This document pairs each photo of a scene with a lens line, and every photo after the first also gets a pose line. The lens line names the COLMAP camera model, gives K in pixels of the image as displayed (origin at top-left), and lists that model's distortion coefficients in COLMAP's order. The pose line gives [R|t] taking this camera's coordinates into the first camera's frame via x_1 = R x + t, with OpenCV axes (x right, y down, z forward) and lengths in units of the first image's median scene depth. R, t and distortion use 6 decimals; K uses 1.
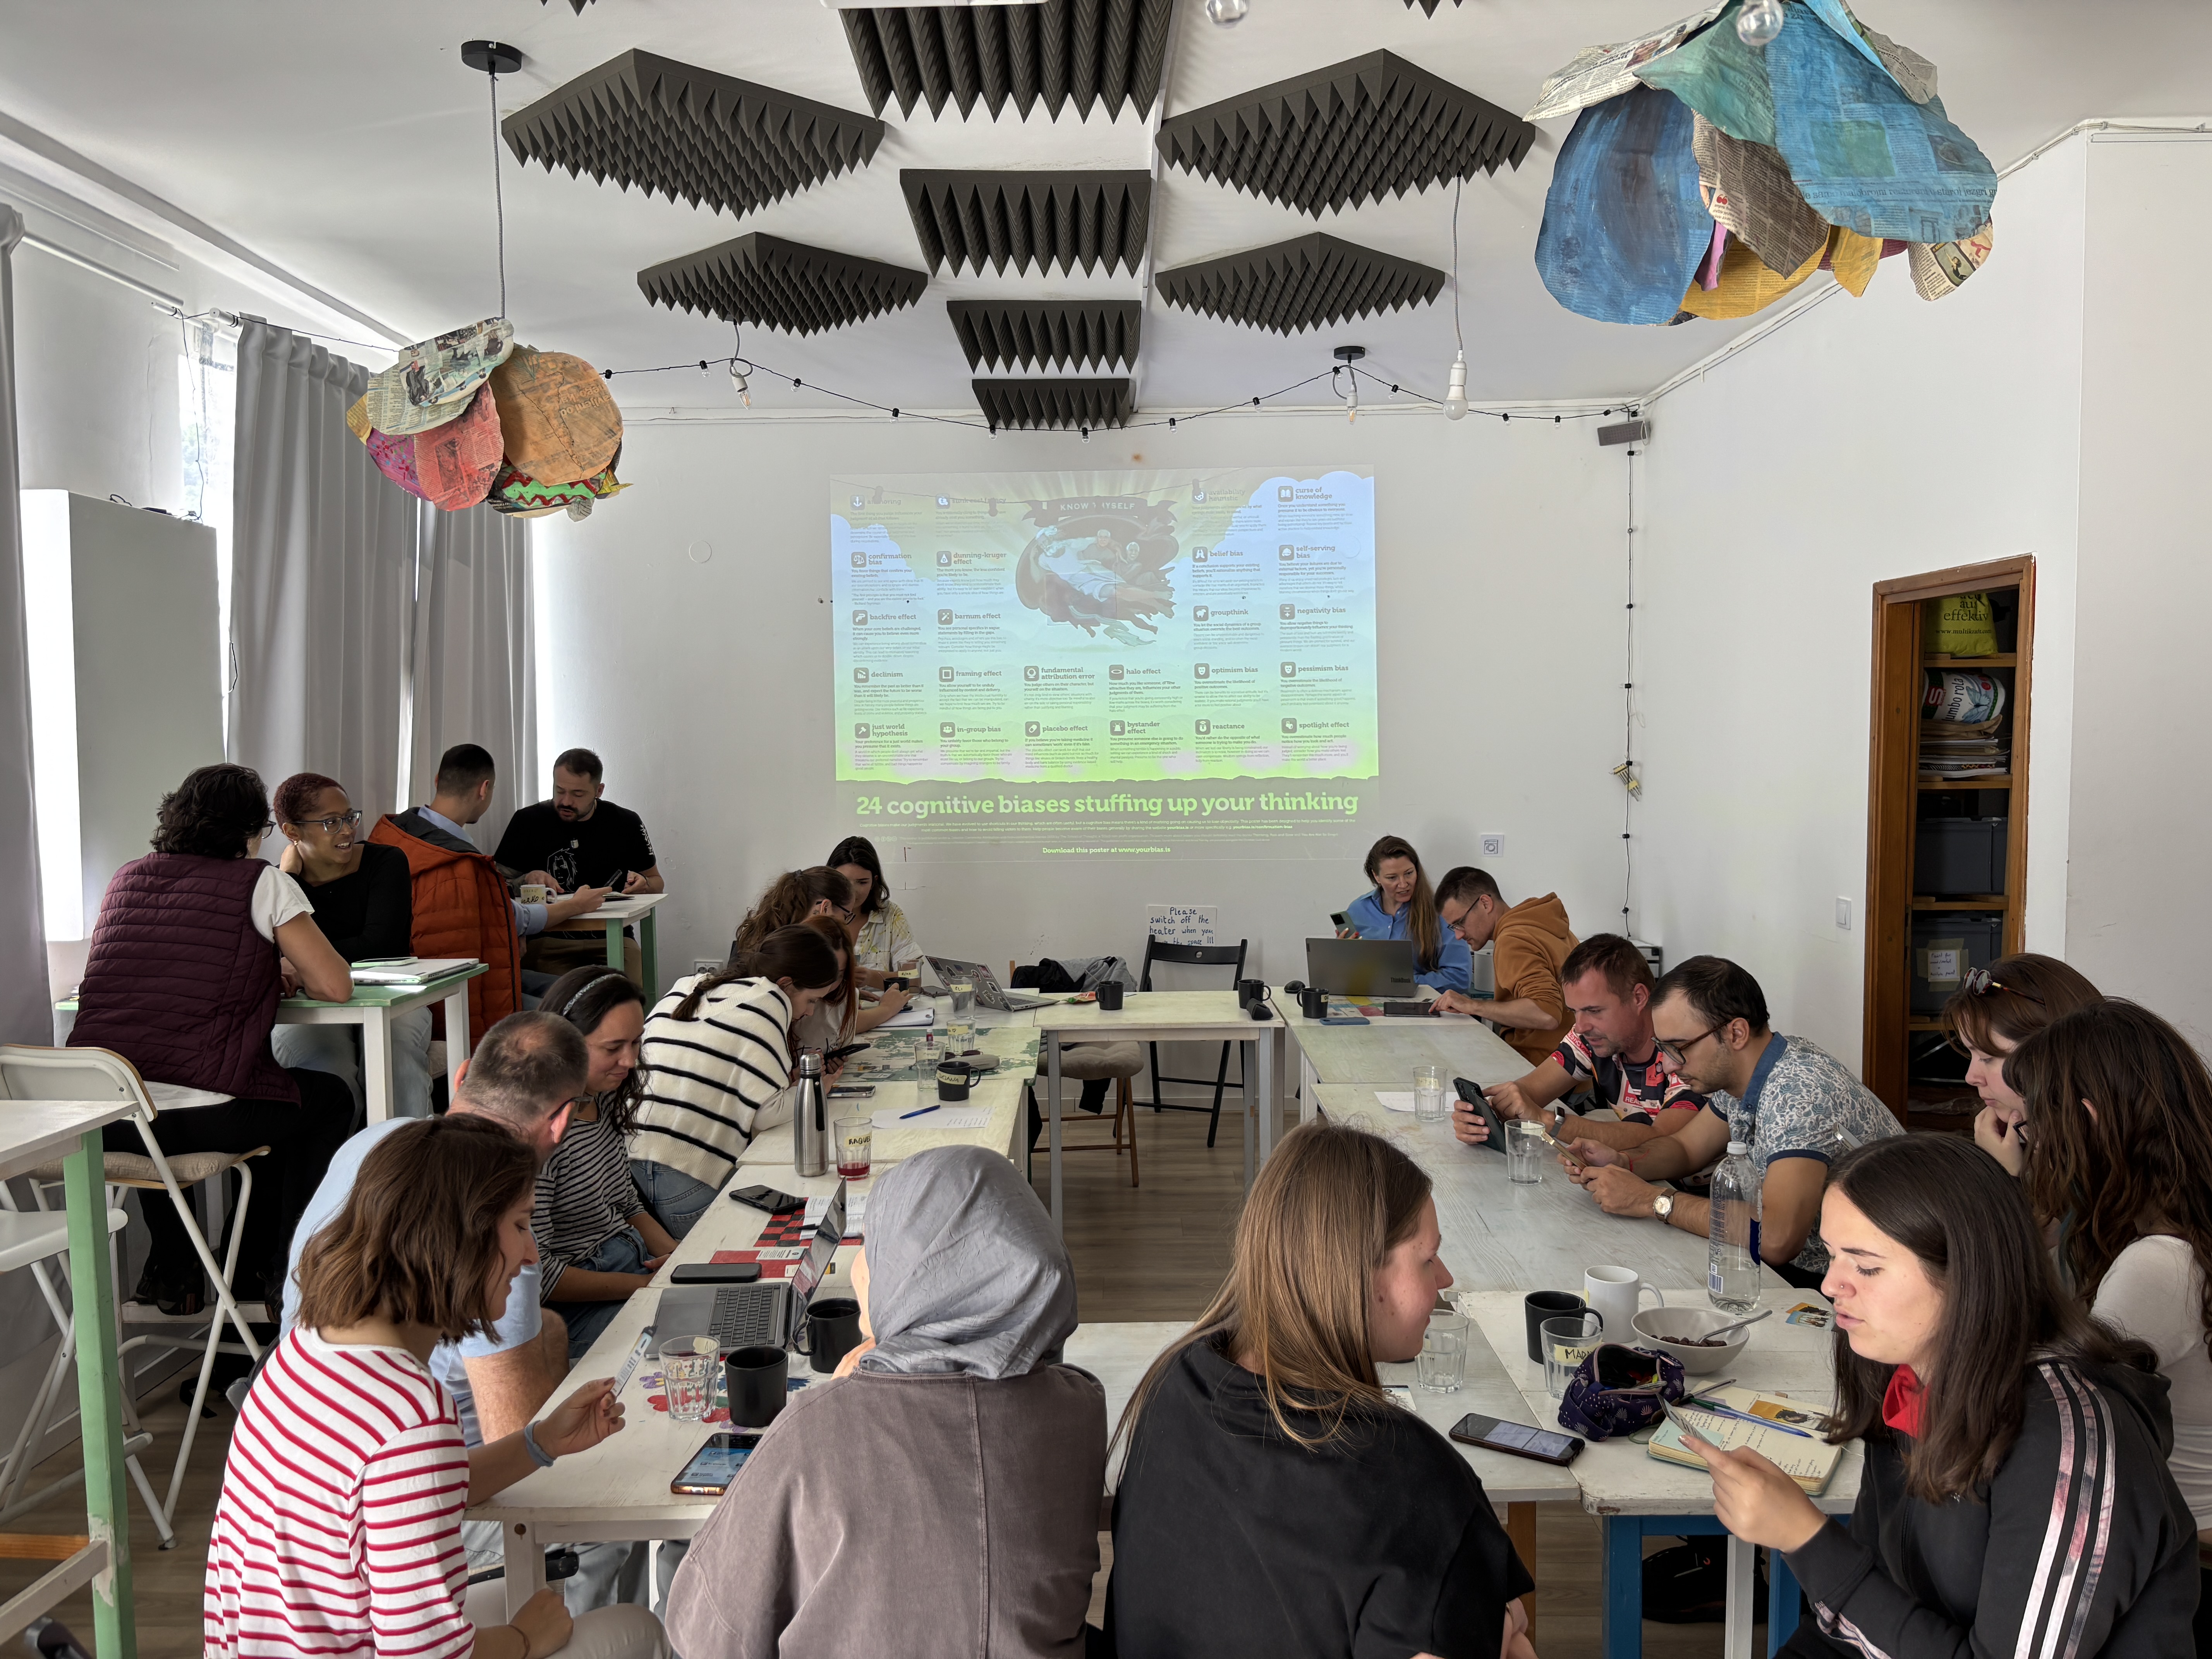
lens RADIAL K [[1763.6, 0, 1117.5], [0, 1763.6, 821.0], [0, 0, 1]] dist [0.022604, -0.010365]
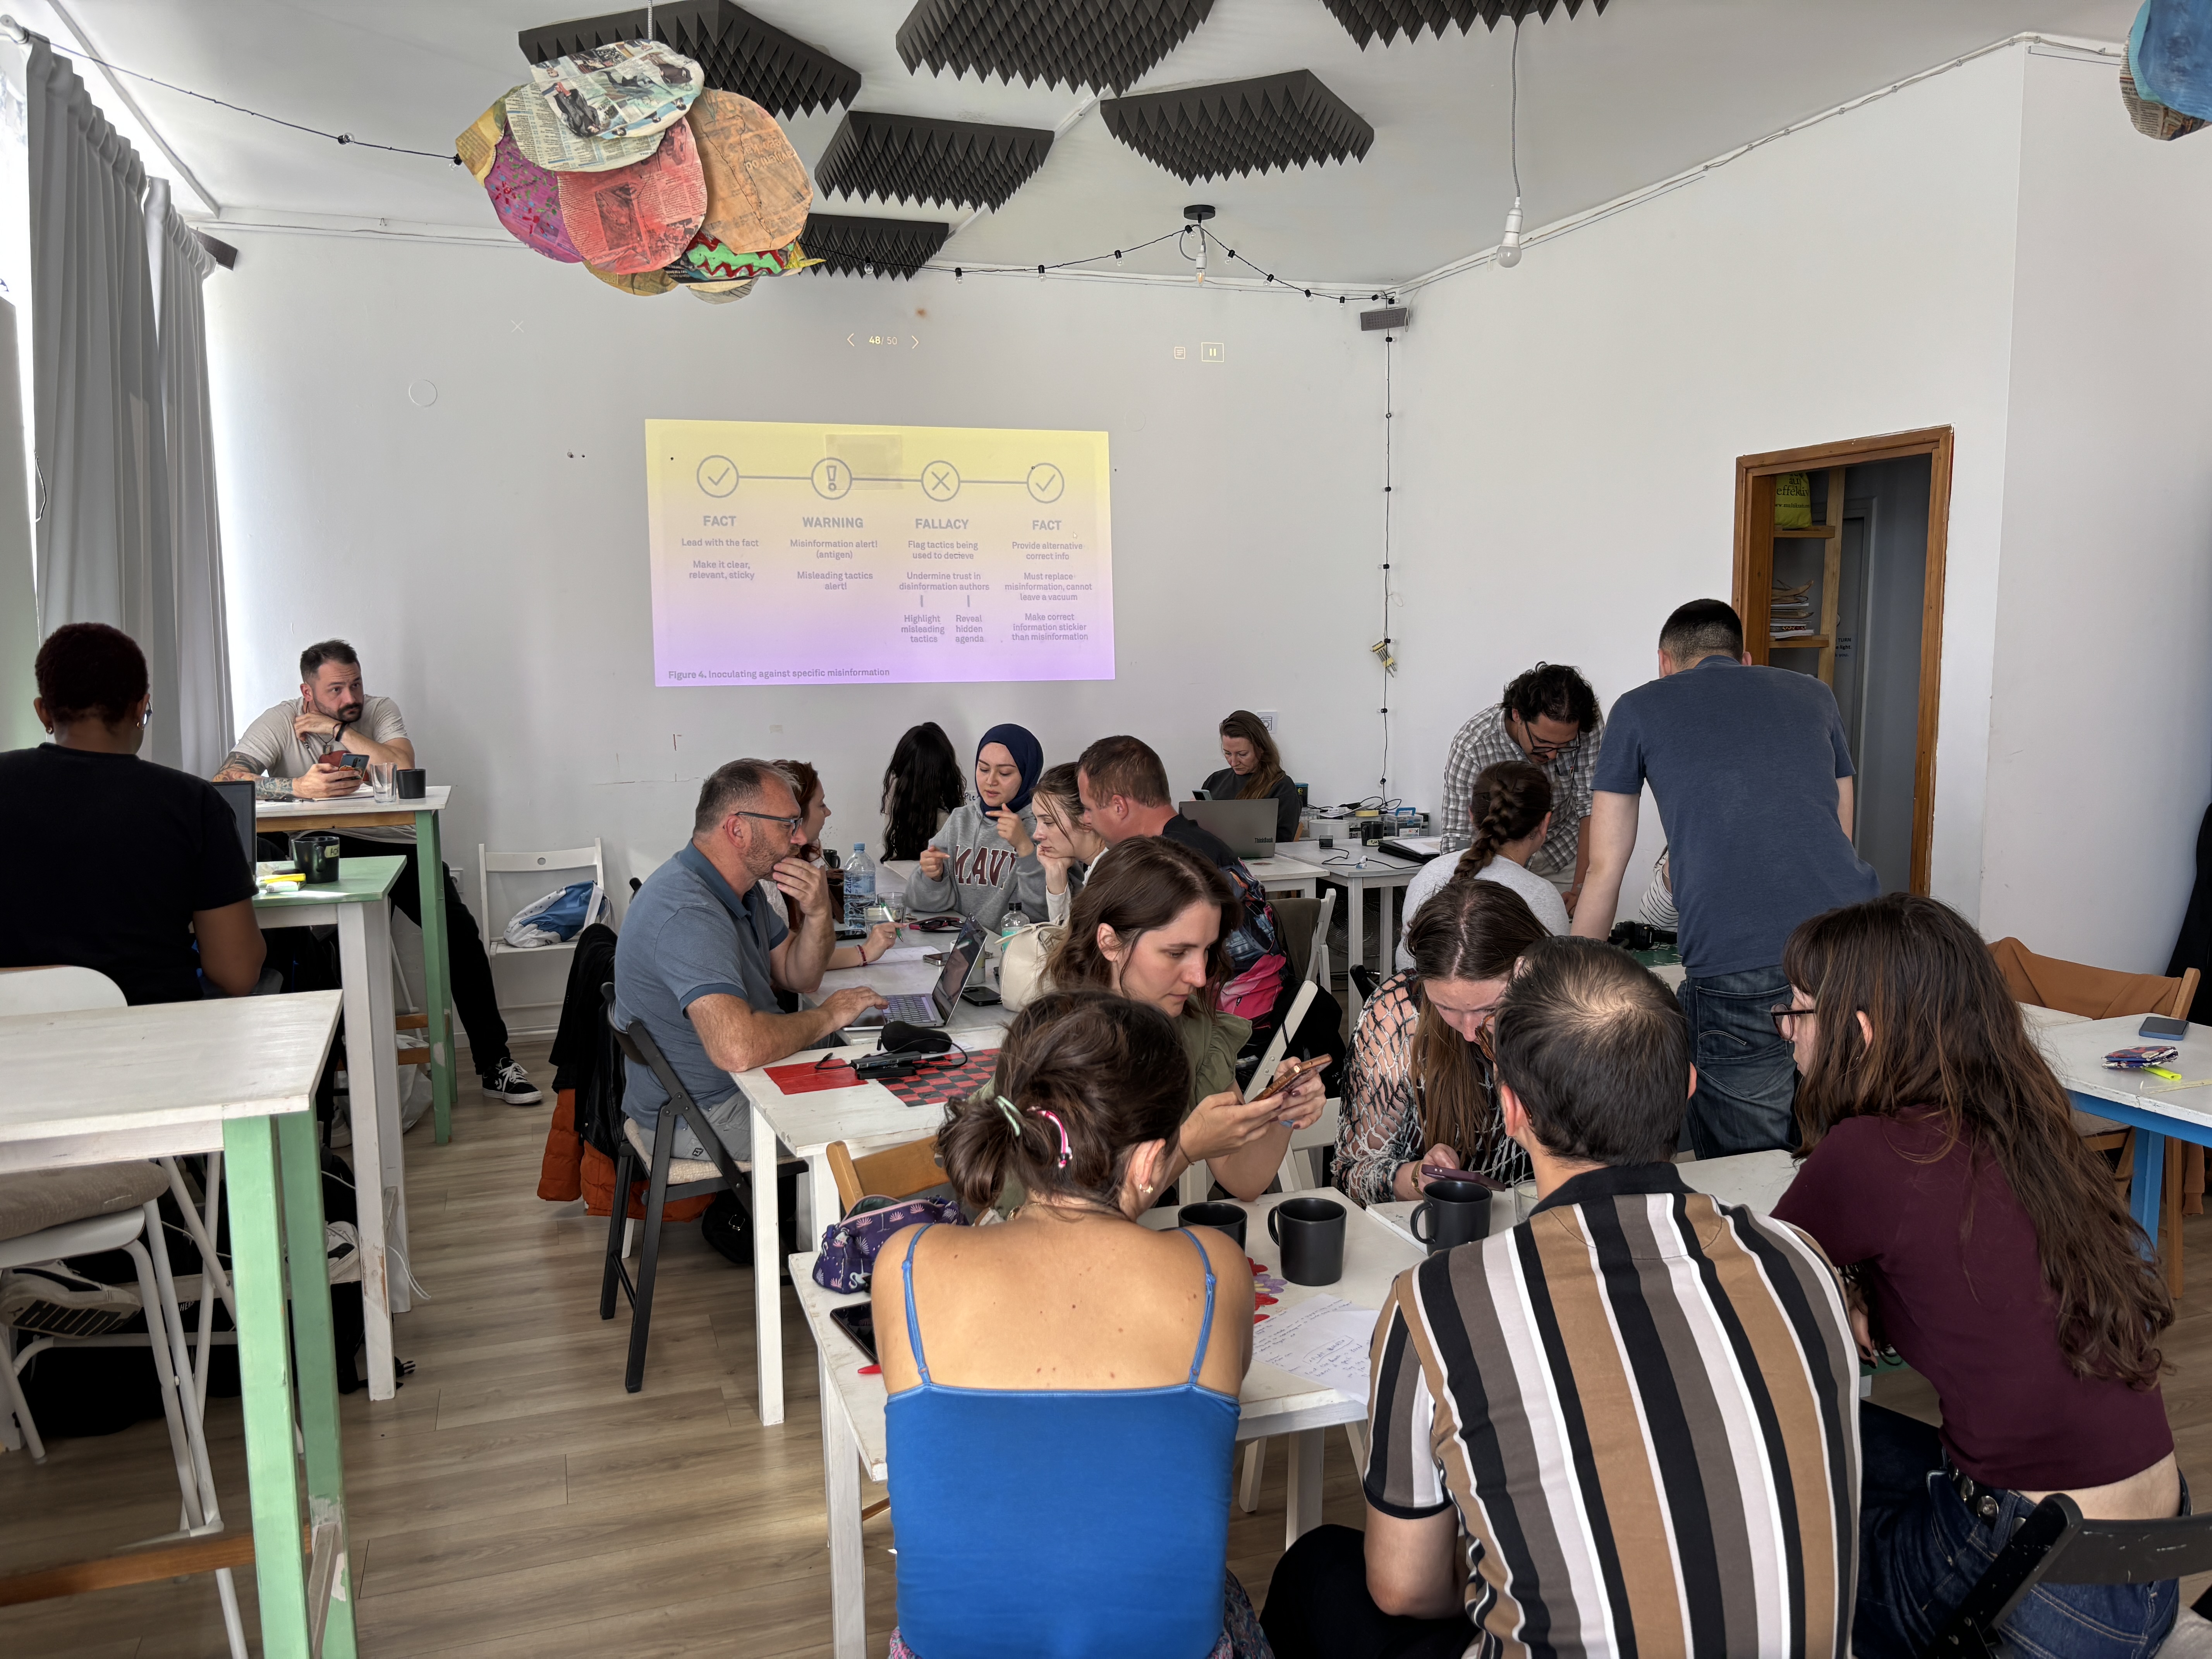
lens RADIAL K [[1763.6, 0, 1112.9], [0, 1763.6, 843.7], [0, 0, 1]] dist [0.022604, -0.010365]
pose [[0.936825, -0.040069, 0.347496, -0.407376], [0.020730, 0.998031, 0.059192, 0.039169], [-0.349183, -0.048249, 0.935811, 0.124350]]
